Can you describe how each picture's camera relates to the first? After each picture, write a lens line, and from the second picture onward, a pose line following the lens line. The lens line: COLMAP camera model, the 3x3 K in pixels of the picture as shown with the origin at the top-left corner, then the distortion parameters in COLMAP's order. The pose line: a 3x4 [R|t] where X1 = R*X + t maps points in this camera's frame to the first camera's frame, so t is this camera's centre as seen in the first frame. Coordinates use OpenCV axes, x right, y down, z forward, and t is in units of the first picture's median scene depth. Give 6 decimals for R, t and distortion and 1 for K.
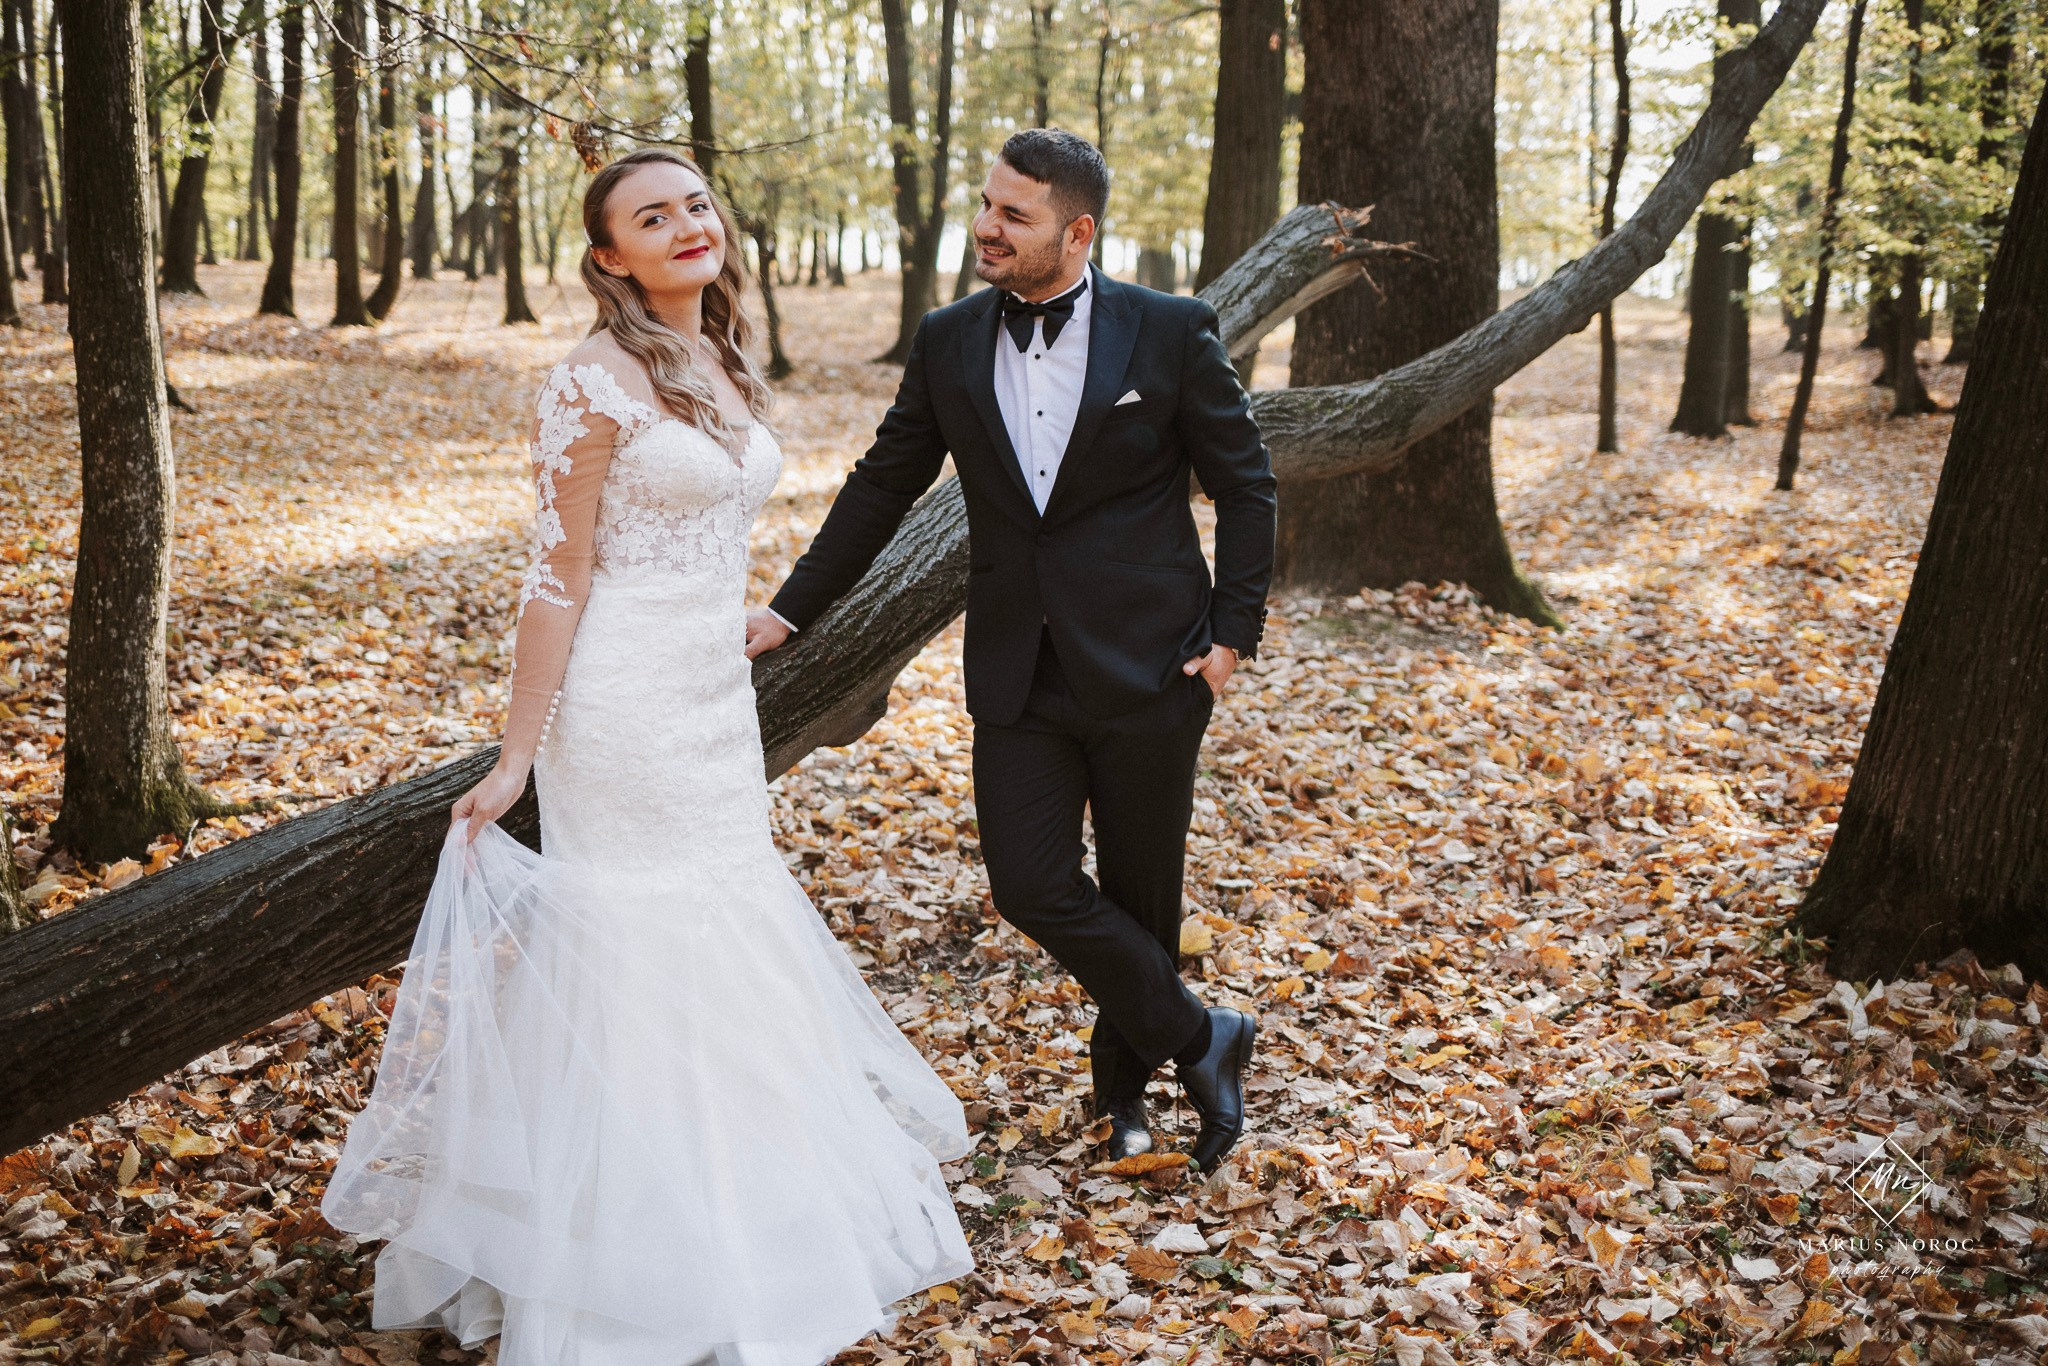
lens RADIAL K [[2207.5, 0, 1002.3], [0, 2207.5, 577.0], [0, 0, 1]] dist [-0.013250, 0.041434]
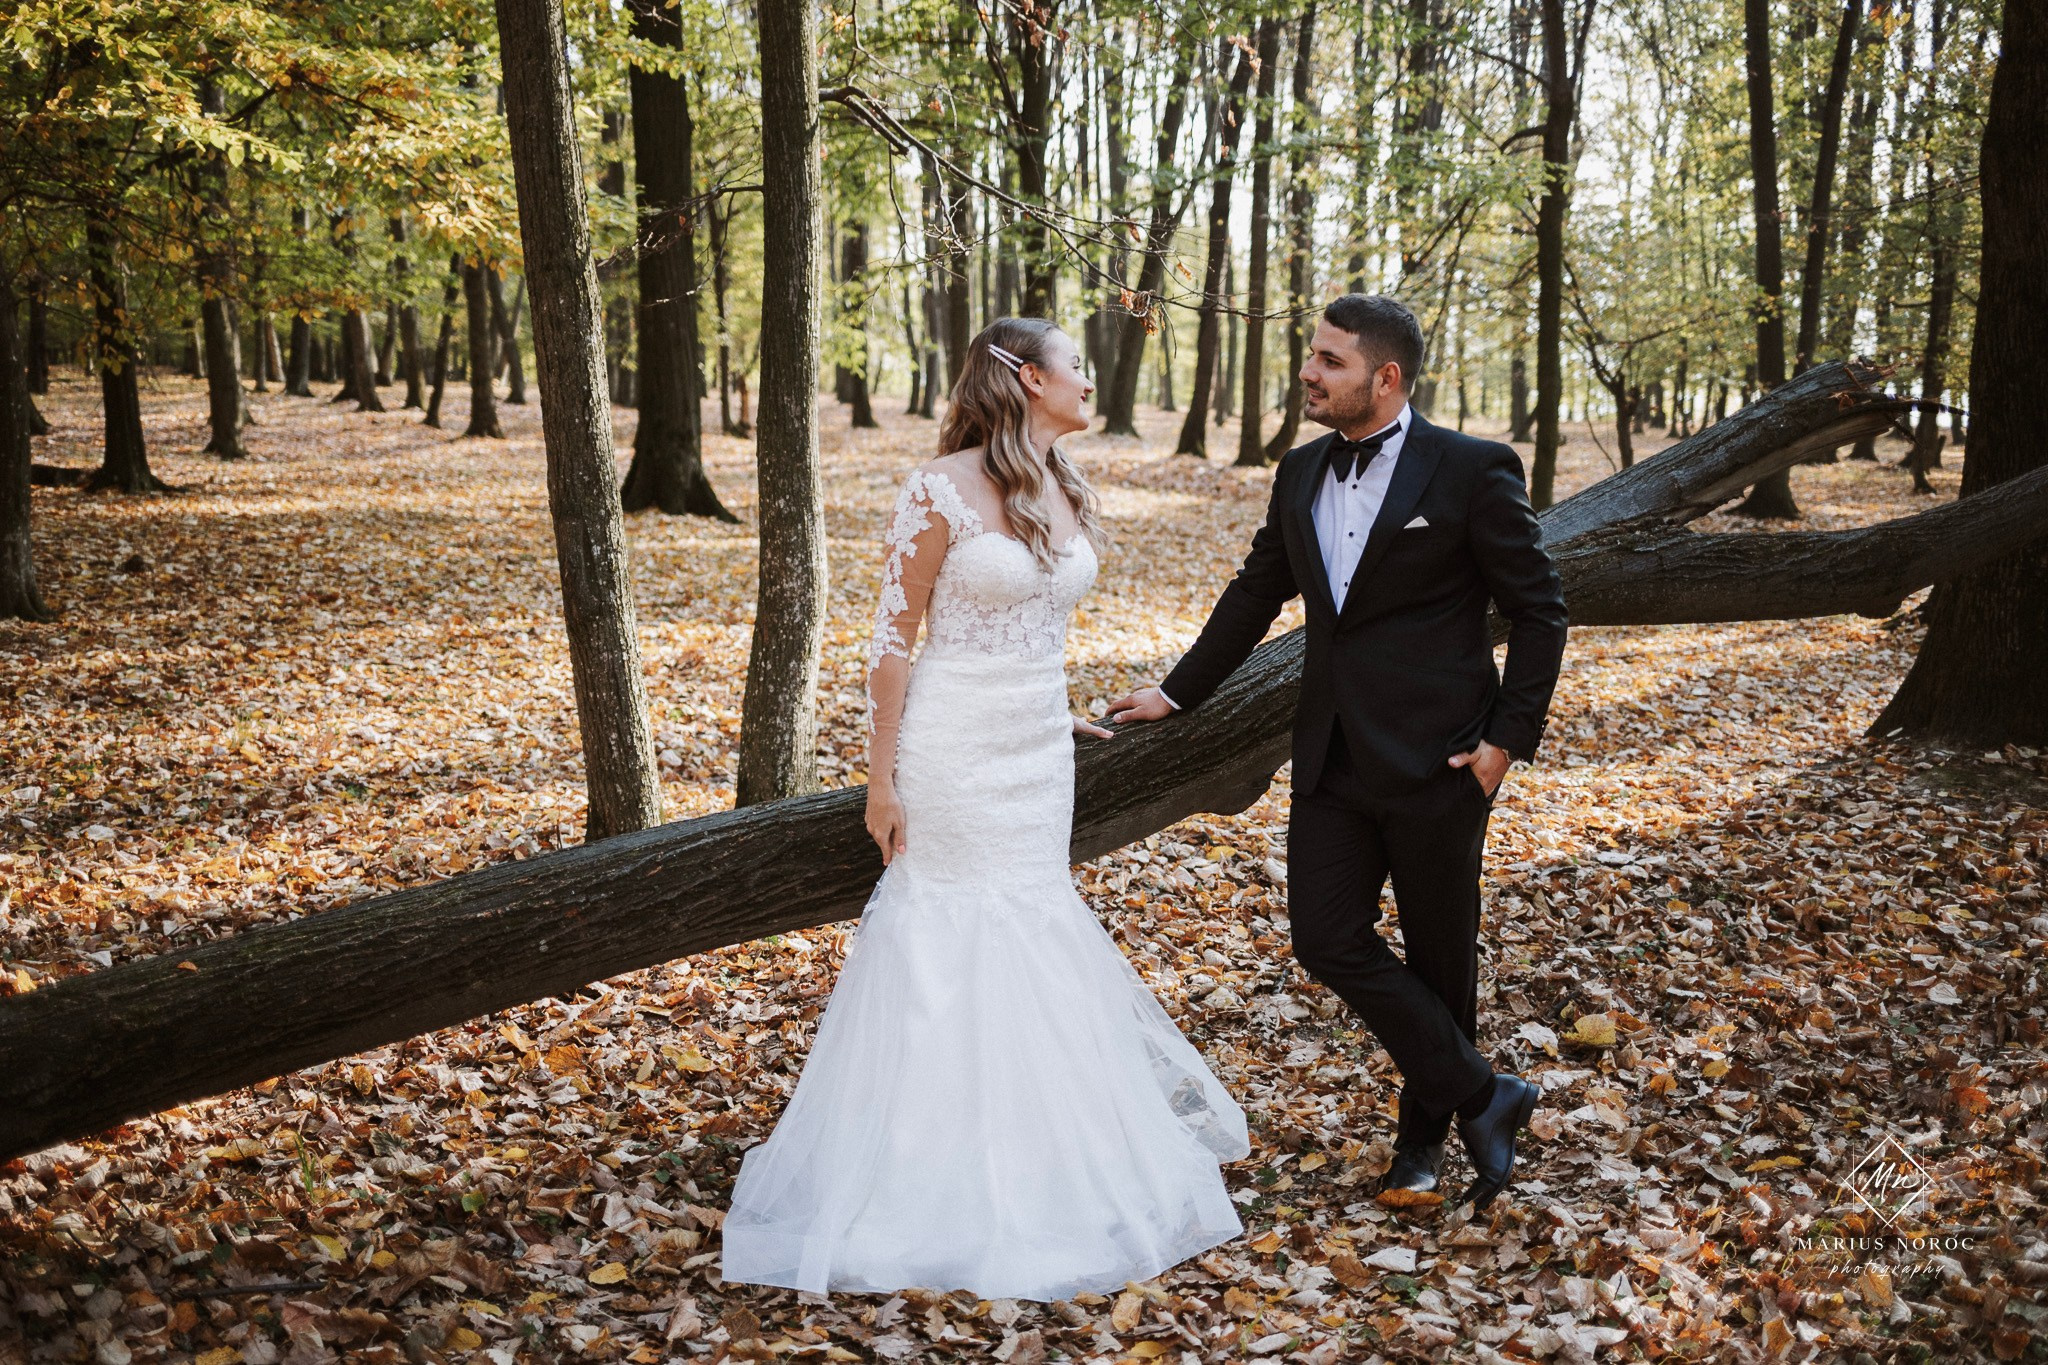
lens RADIAL K [[2067.5, 0, 1023.1], [0, 2067.5, 653.0], [0, 0, 1]] dist [-0.022296, 0.037753]
pose [[0.906566, 0.055667, -0.418376, 0.219652], [-0.066888, 0.997686, -0.012191, 0.008566], [0.416730, 0.039036, 0.908192, -0.040190]]
